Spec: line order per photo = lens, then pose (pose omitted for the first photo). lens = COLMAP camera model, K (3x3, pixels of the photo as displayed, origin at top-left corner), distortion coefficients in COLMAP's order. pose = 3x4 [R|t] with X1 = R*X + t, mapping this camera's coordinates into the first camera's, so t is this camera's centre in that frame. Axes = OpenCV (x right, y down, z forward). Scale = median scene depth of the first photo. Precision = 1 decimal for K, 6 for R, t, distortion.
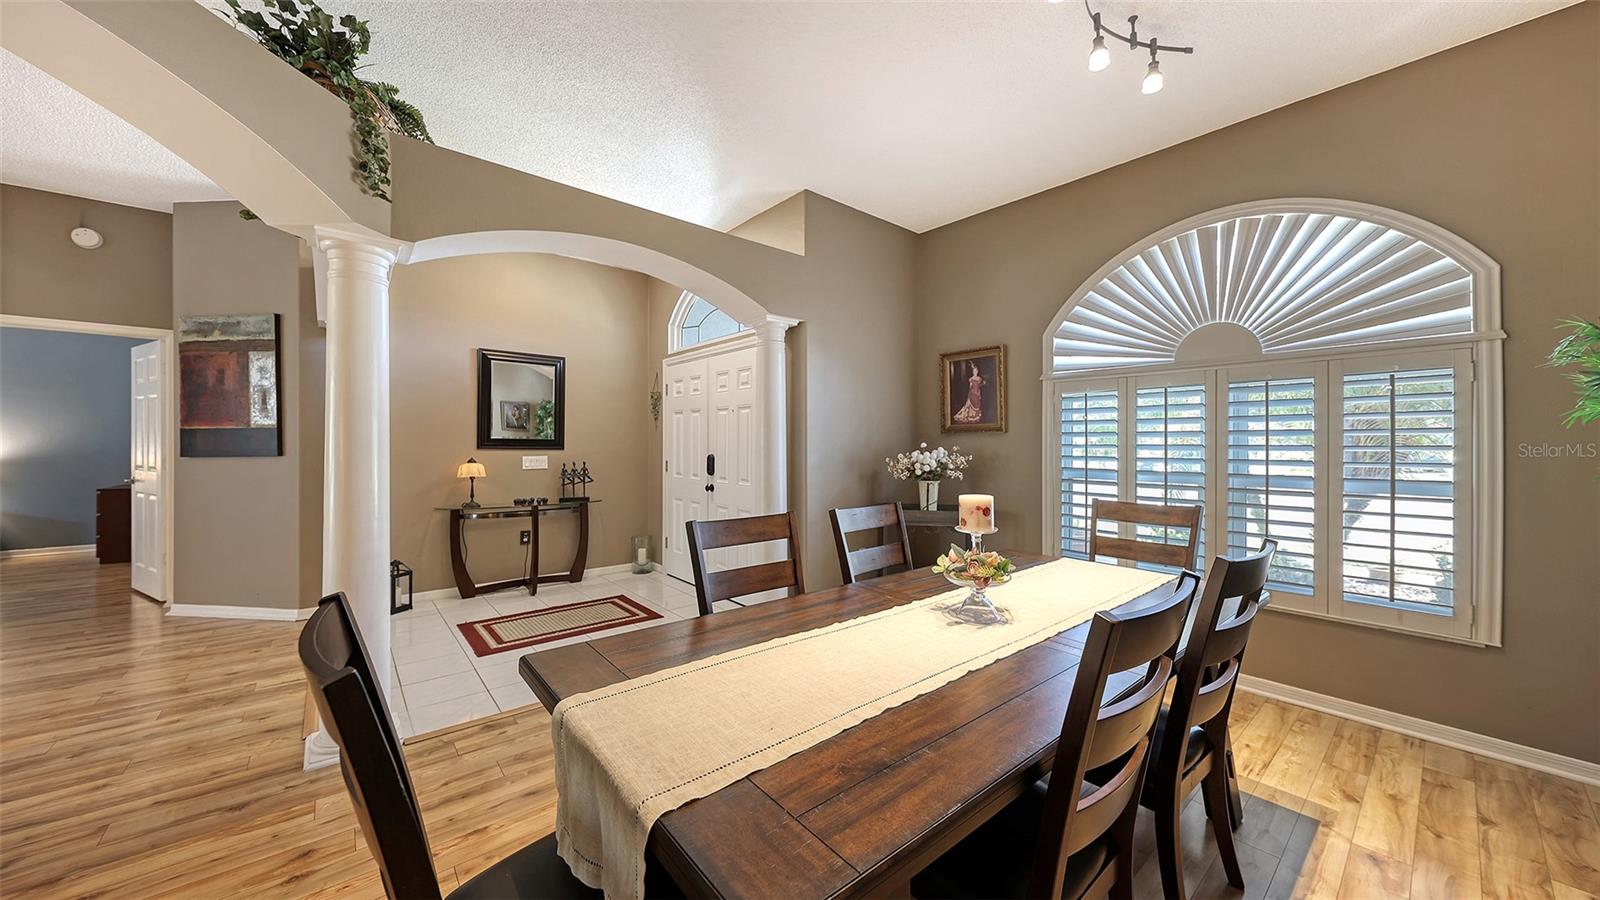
lens RADIAL K [[549.6, 0, 794.3], [0, 549.6, 440.8], [0, 0, 1]] dist [-0.002342, -0.000100]
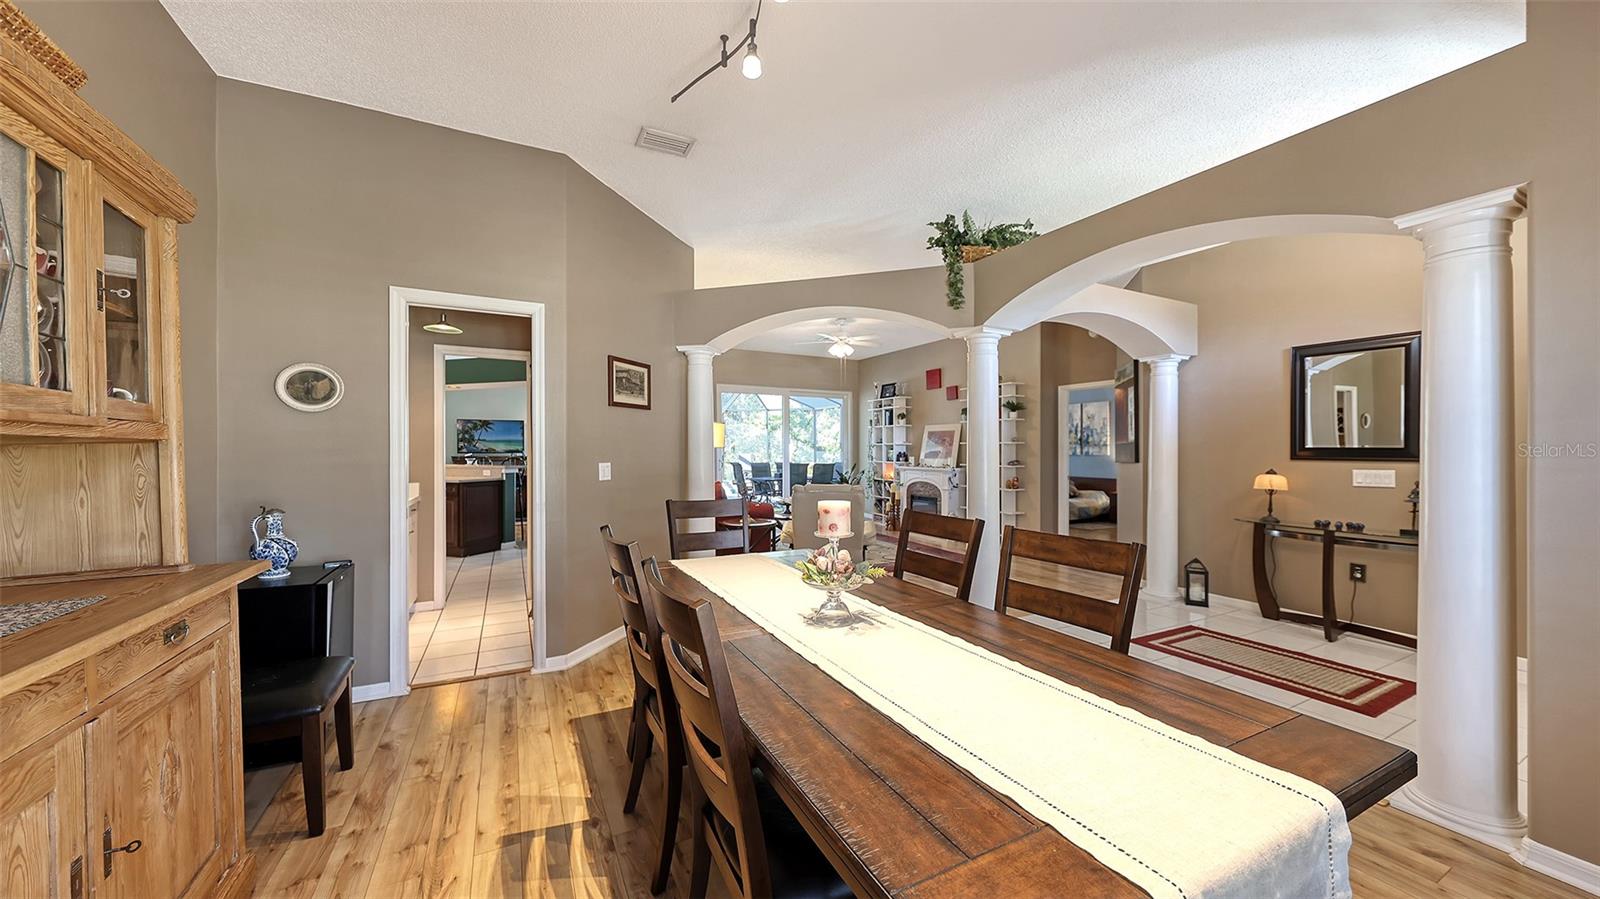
lens RADIAL K [[549.6, 0, 789.3], [0, 549.6, 458.3], [0, 0, 1]] dist [-0.002342, -0.000100]
pose [[-0.247234, 0.006692, -0.968933, 0.547772], [0.009632, 0.999944, 0.004448, 0.000782], [0.968908, -0.008233, -0.247285, 0.470185]]
